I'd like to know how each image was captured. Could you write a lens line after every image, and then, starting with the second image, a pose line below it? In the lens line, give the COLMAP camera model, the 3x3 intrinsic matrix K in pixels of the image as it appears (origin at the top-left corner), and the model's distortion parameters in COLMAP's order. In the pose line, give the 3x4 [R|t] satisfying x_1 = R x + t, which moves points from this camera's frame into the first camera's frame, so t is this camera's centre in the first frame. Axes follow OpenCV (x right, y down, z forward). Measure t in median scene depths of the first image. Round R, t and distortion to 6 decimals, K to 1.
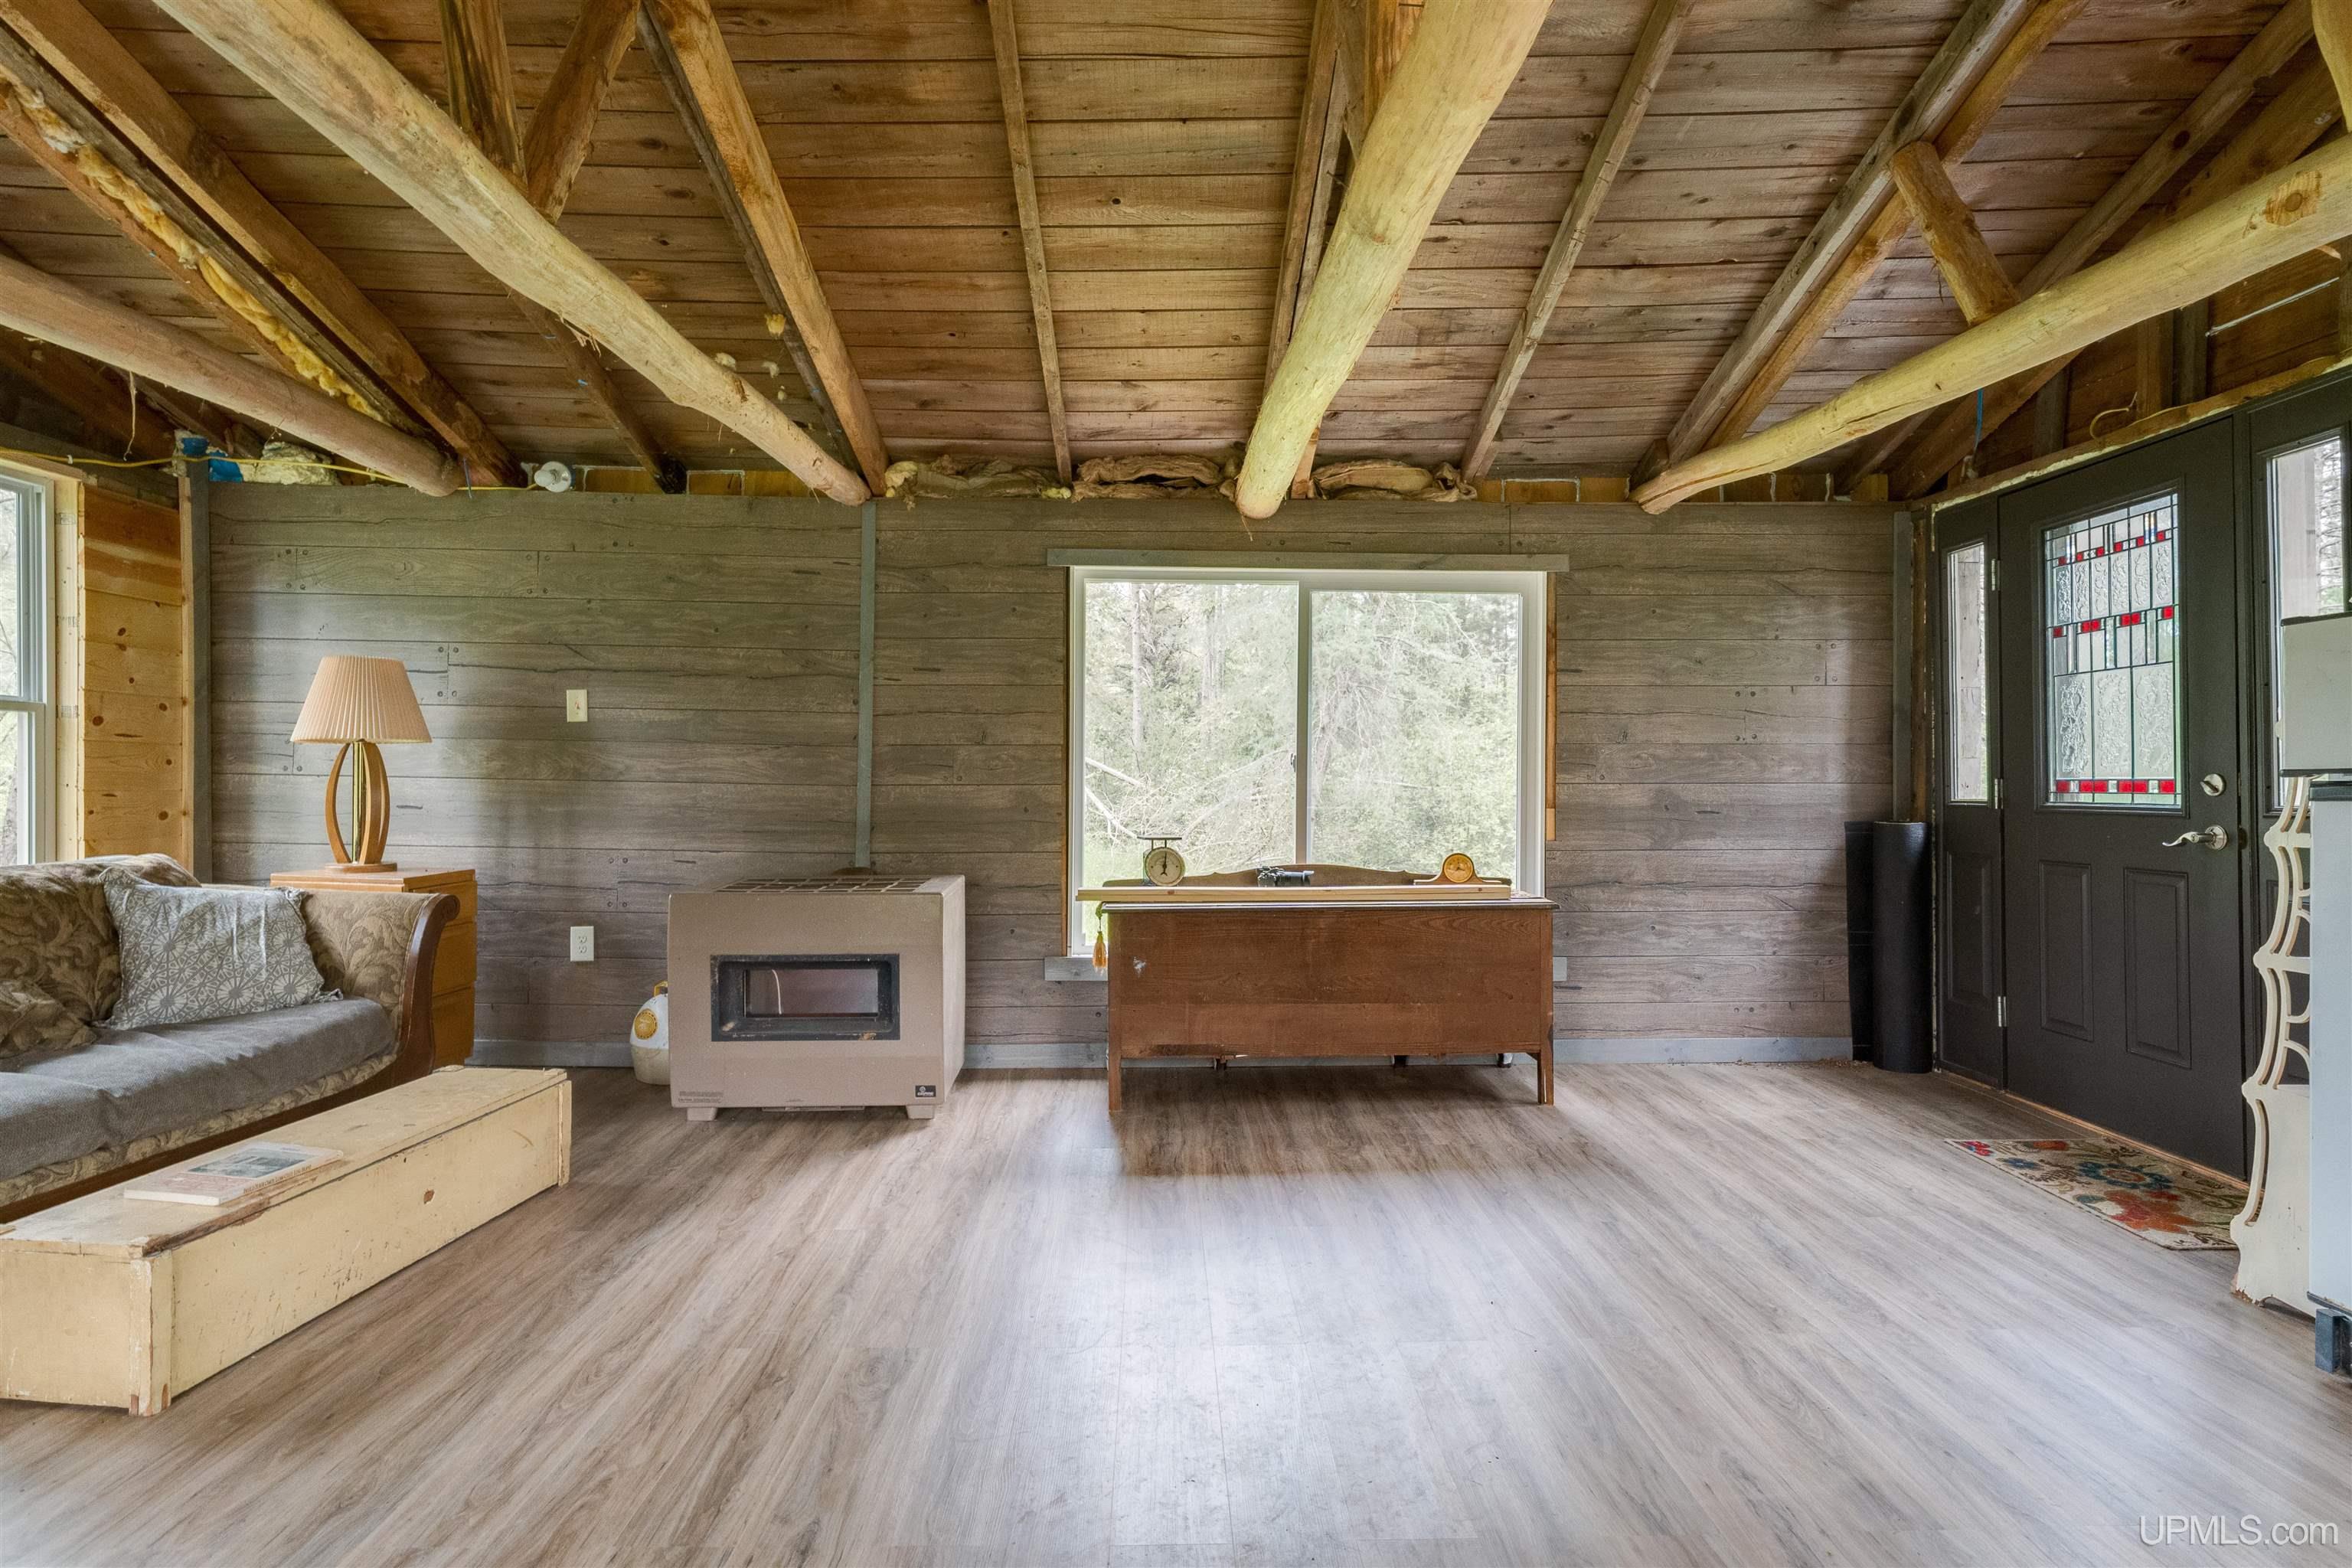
lens RADIAL K [[1169.2, 0, 1176.6], [0, 1169.2, 782.4], [0, 0, 1]] dist [0.001783, 0.000324]
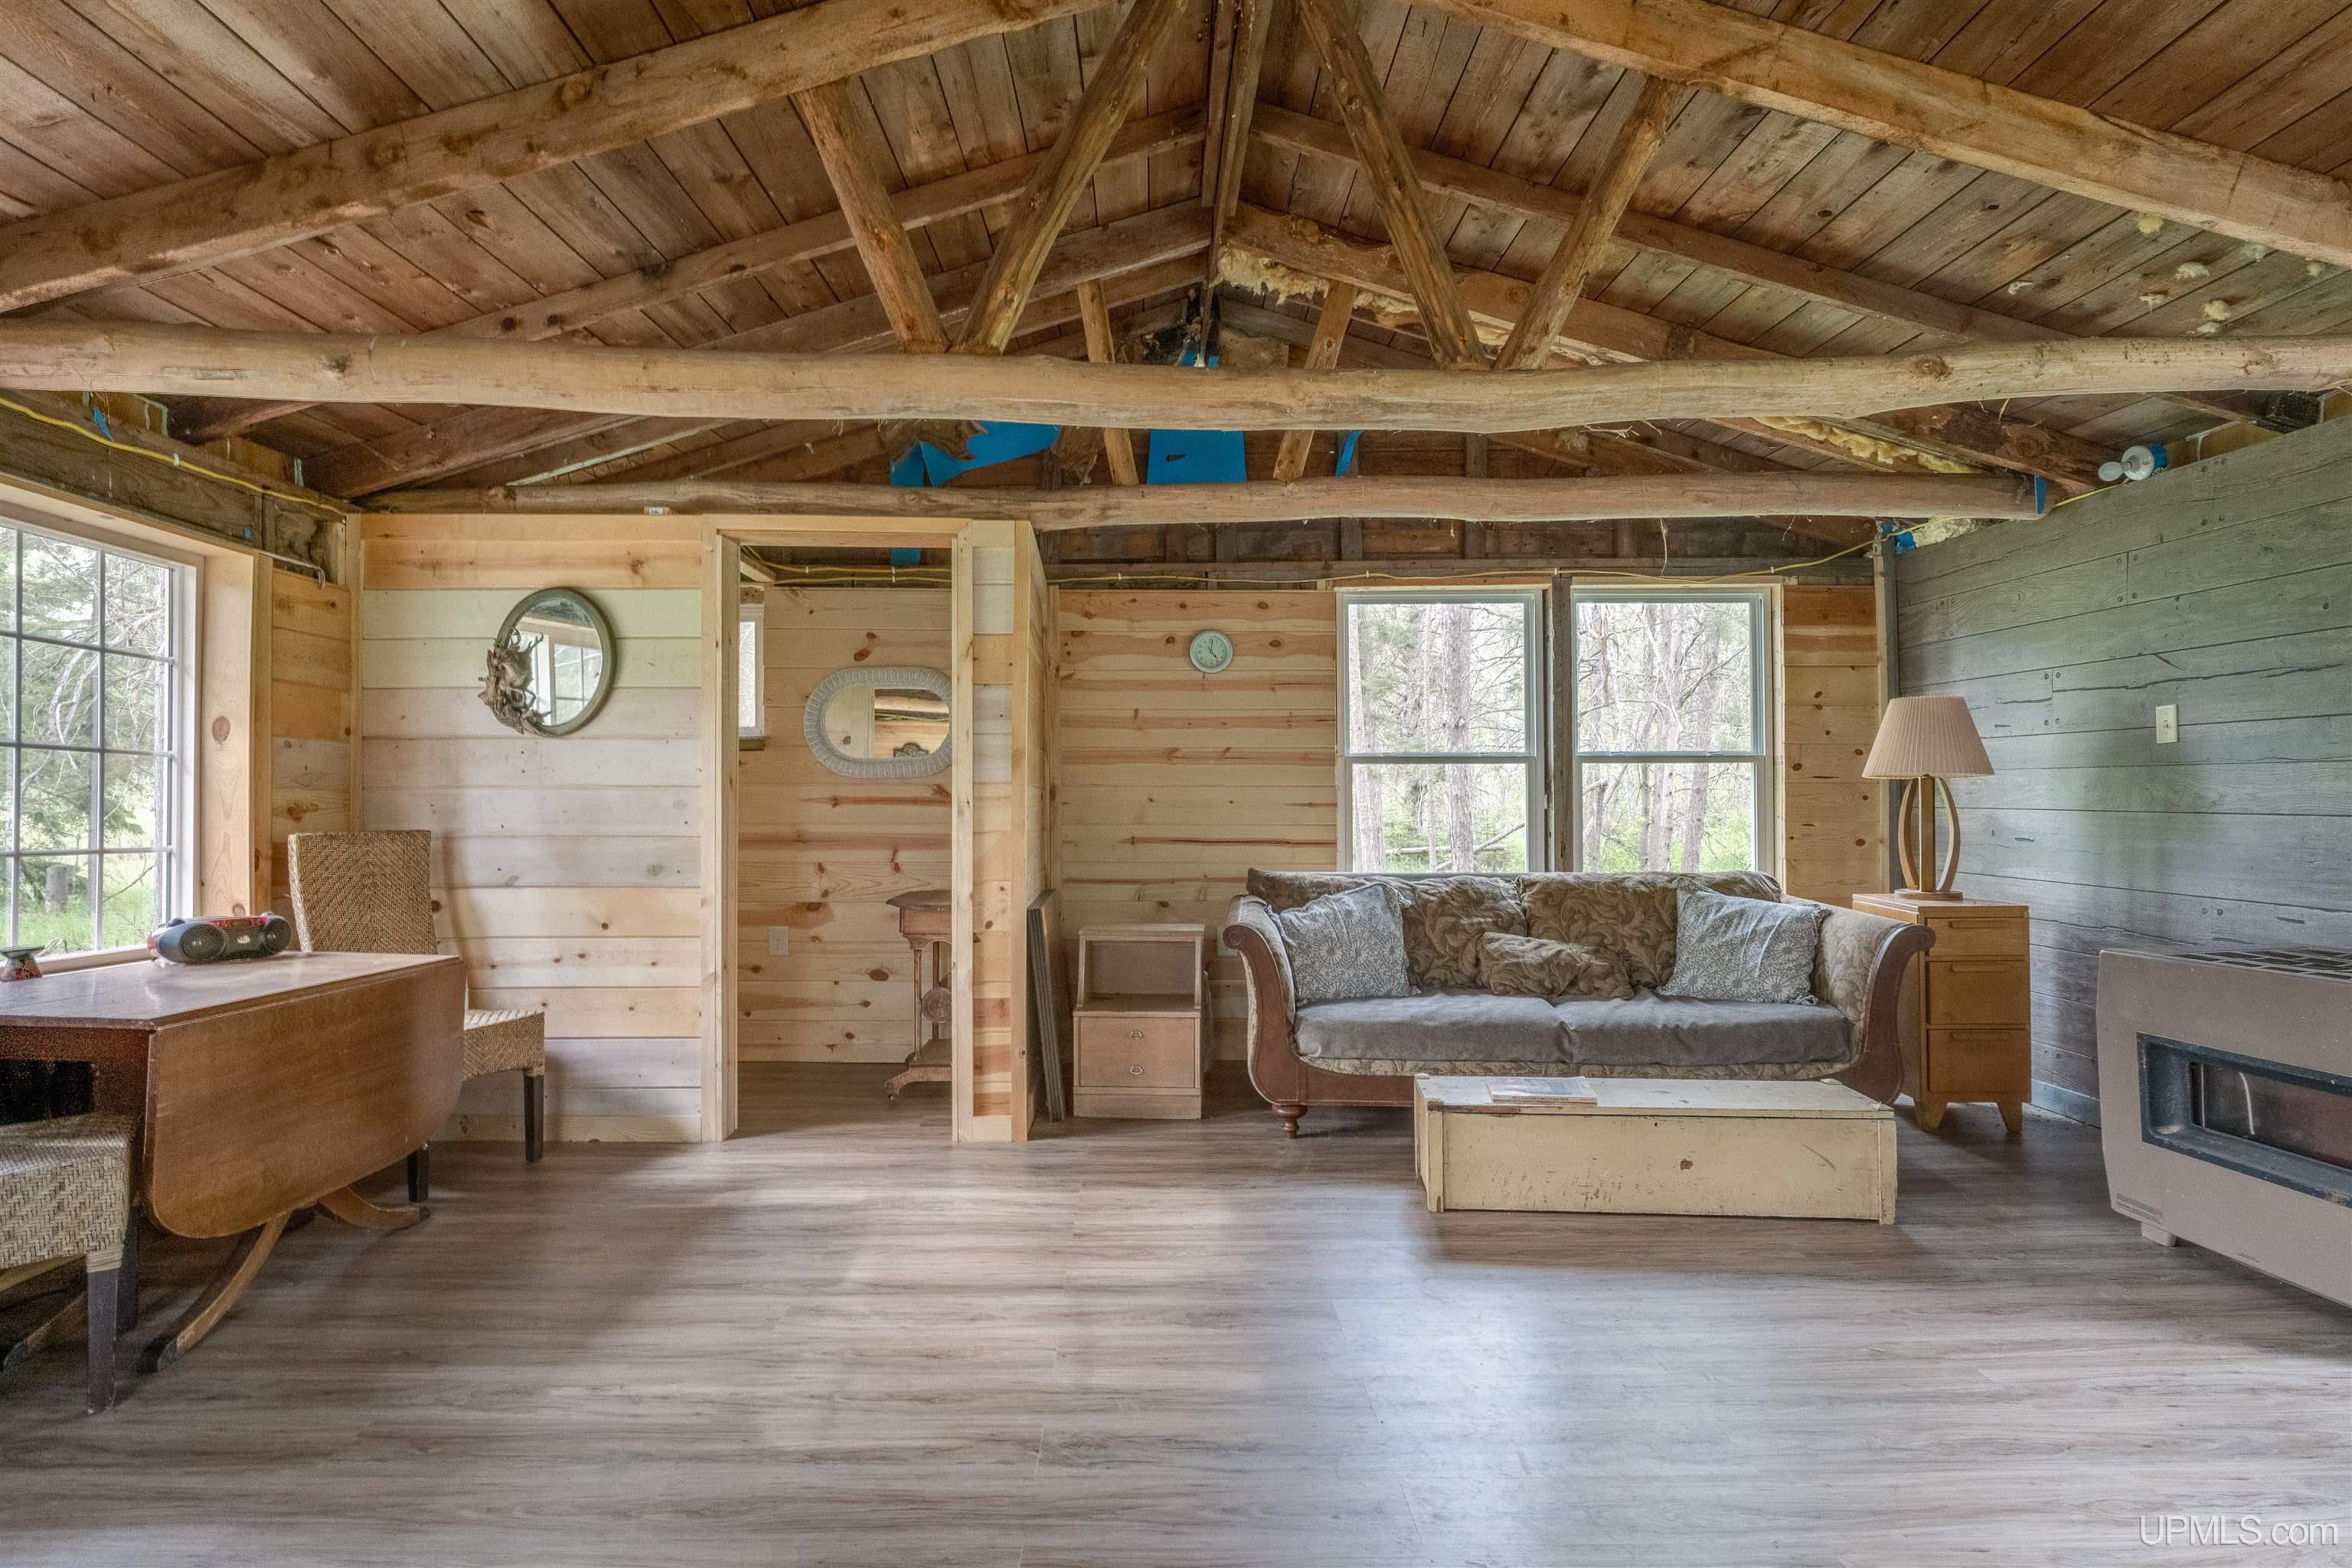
lens RADIAL K [[1169.2, 0, 1178.1], [0, 1169.2, 790.5], [0, 0, 1]] dist [0.001783, 0.000324]
pose [[0.030342, -0.020313, -0.999333, 0.373113], [0.000708, 0.999794, -0.020301, -0.001072], [0.999539, -0.000092, 0.030350, 0.313043]]
